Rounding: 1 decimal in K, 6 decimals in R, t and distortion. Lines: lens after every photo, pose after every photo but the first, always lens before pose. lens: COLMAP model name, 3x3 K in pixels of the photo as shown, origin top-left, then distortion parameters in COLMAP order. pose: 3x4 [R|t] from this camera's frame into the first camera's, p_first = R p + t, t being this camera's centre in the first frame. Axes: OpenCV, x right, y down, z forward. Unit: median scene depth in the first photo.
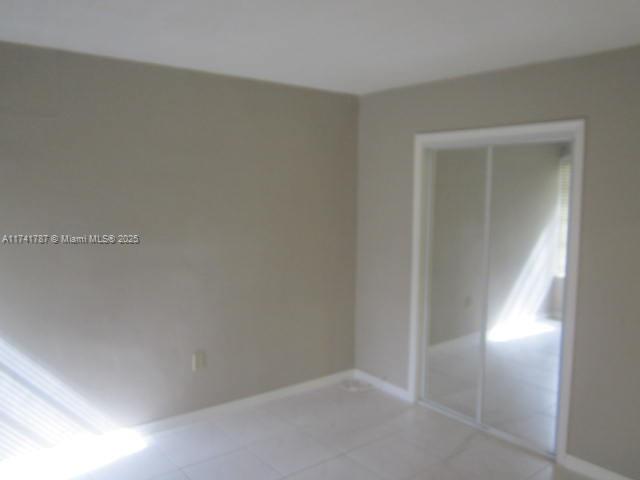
lens RADIAL K [[536.1, 0, 317.8], [0, 536.1, 246.5], [0, 0, 1]] dist [-0.032995, 0.006036]
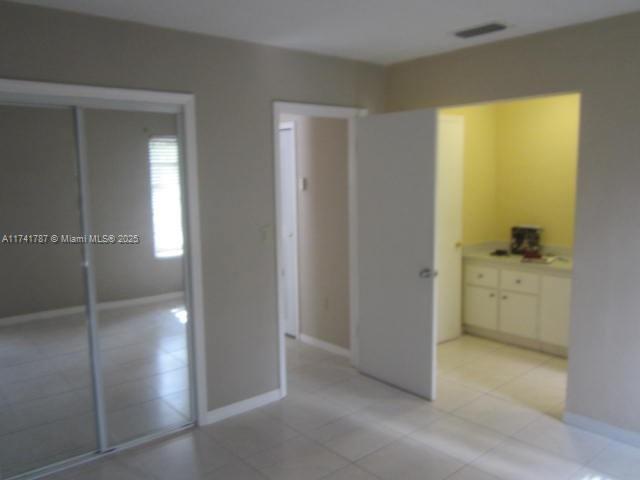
lens RADIAL K [[536.1, 0, 317.8], [0, 536.1, 246.5], [0, 0, 1]] dist [-0.032995, 0.006036]
pose [[-0.049395, -0.152580, 0.987056, -0.569123], [0.110547, 0.981355, 0.157231, -0.081318], [-0.992643, 0.116882, -0.031606, 0.799742]]
